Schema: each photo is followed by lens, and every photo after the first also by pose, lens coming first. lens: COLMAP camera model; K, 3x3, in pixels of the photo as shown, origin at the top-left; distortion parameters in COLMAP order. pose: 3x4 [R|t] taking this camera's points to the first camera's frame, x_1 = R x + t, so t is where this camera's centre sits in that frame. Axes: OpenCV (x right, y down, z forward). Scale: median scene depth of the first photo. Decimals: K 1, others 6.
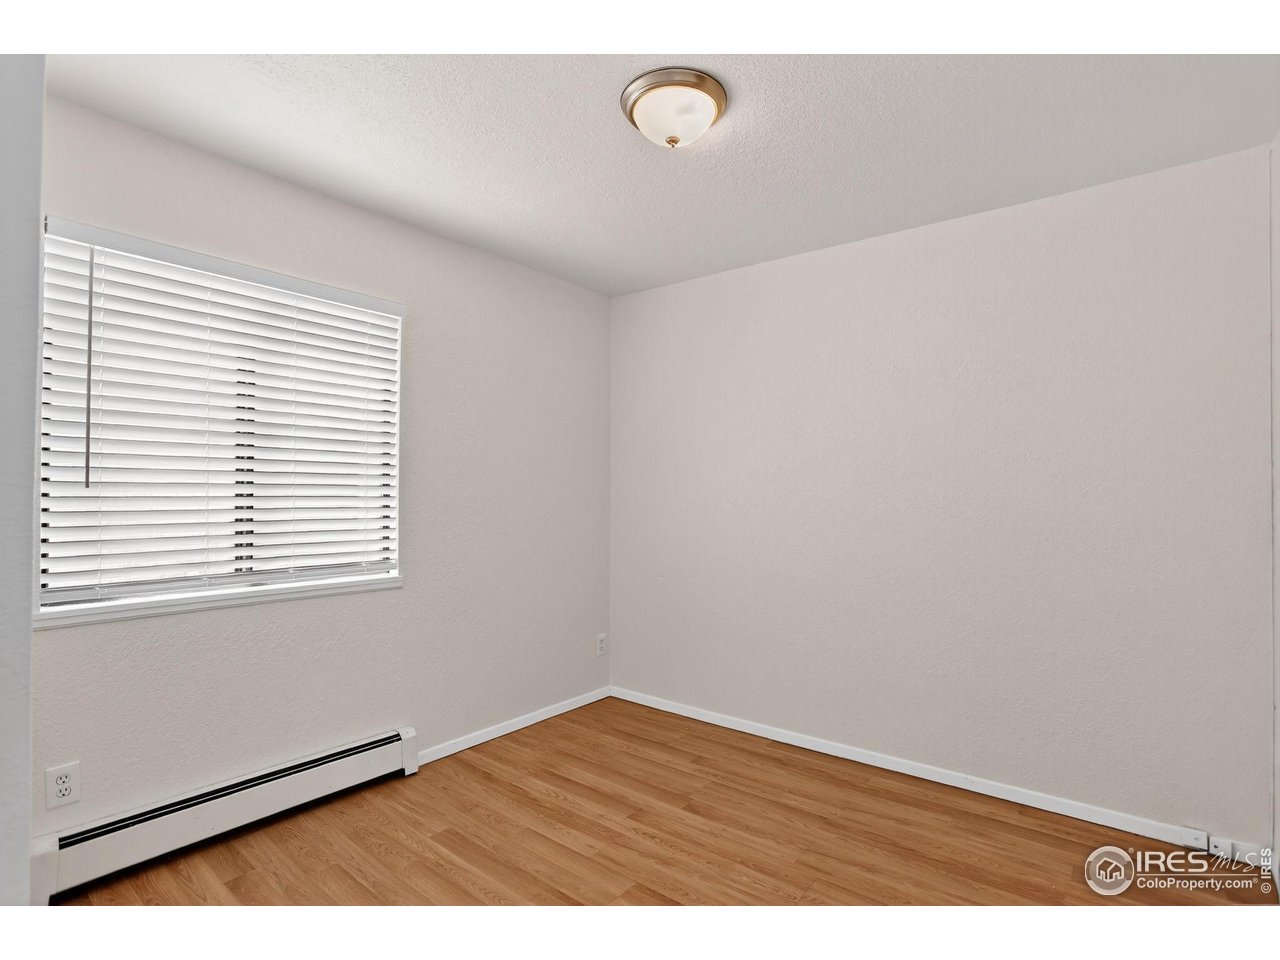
lens RADIAL K [[639.6, 0, 632.1], [0, 639.6, 475.1], [0, 0, 1]] dist [-0.074413, 0.036906]
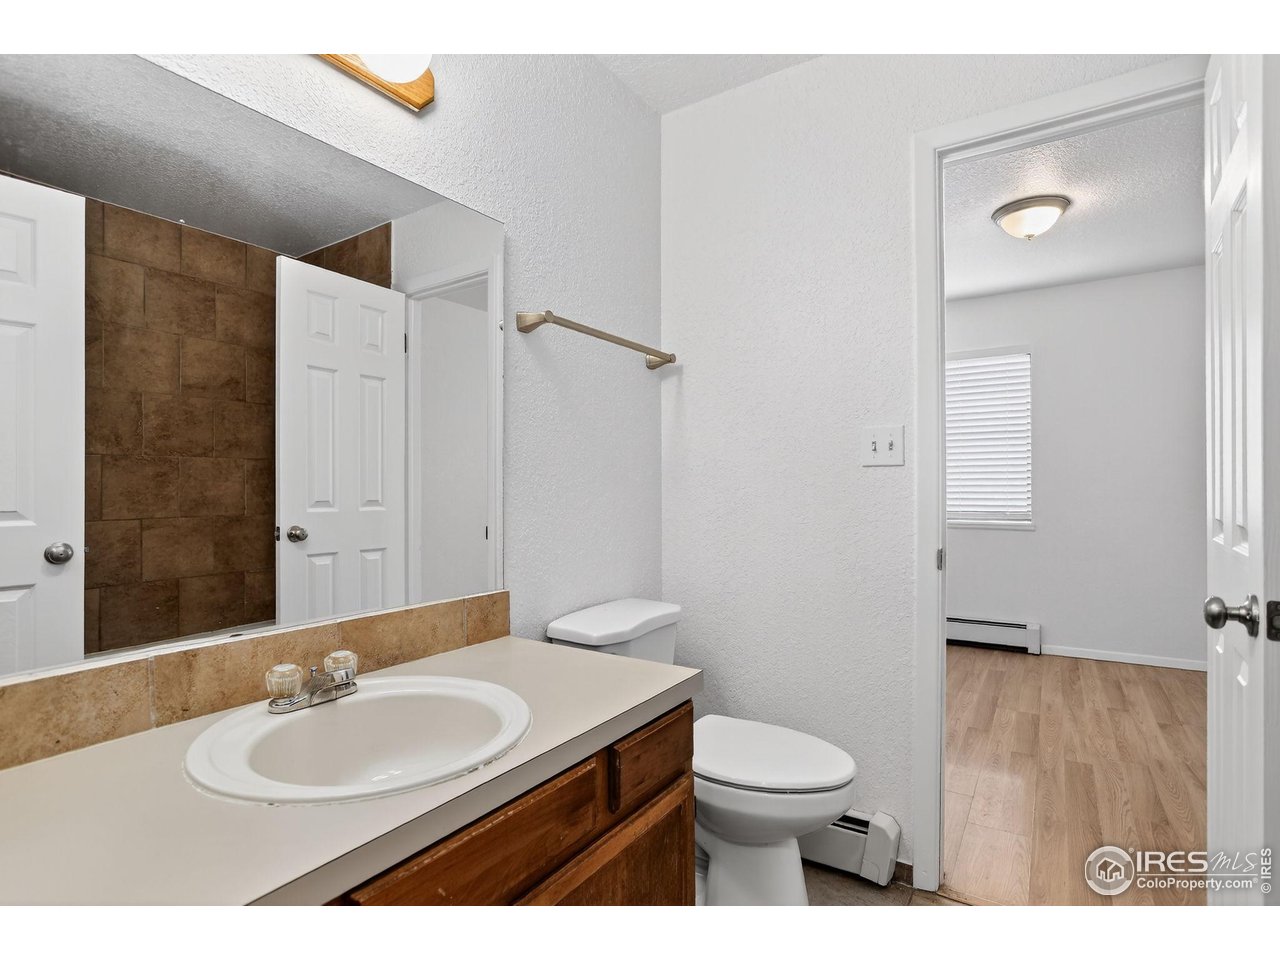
lens RADIAL K [[639.6, 0, 632.1], [0, 639.6, 475.1], [0, 0, 1]] dist [-0.074413, 0.036906]
pose [[0.103613, -0.008574, -0.994581, 1.191321], [0.032670, 0.999453, -0.005213, 0.022853], [0.994081, -0.031953, 0.103836, -0.128833]]
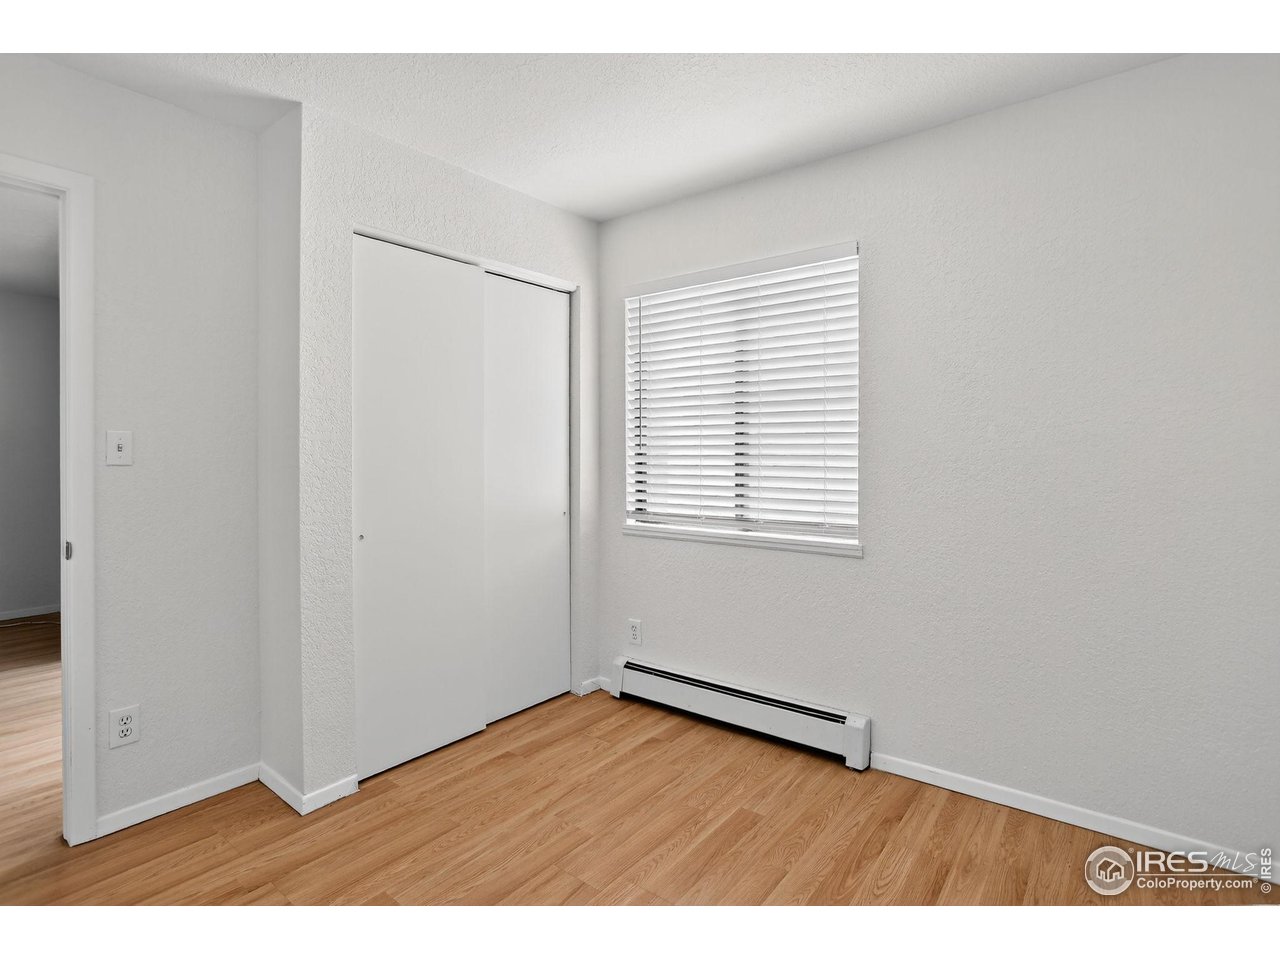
lens RADIAL K [[641.3, 0, 637.2], [0, 641.3, 458.9], [0, 0, 1]] dist [-0.000981, 0.000070]
pose [[0.046091, 0.011712, -0.998869, 0.611503], [0.026405, 0.999568, 0.012939, 0.018994], [0.998588, -0.026972, 0.045761, 0.748568]]
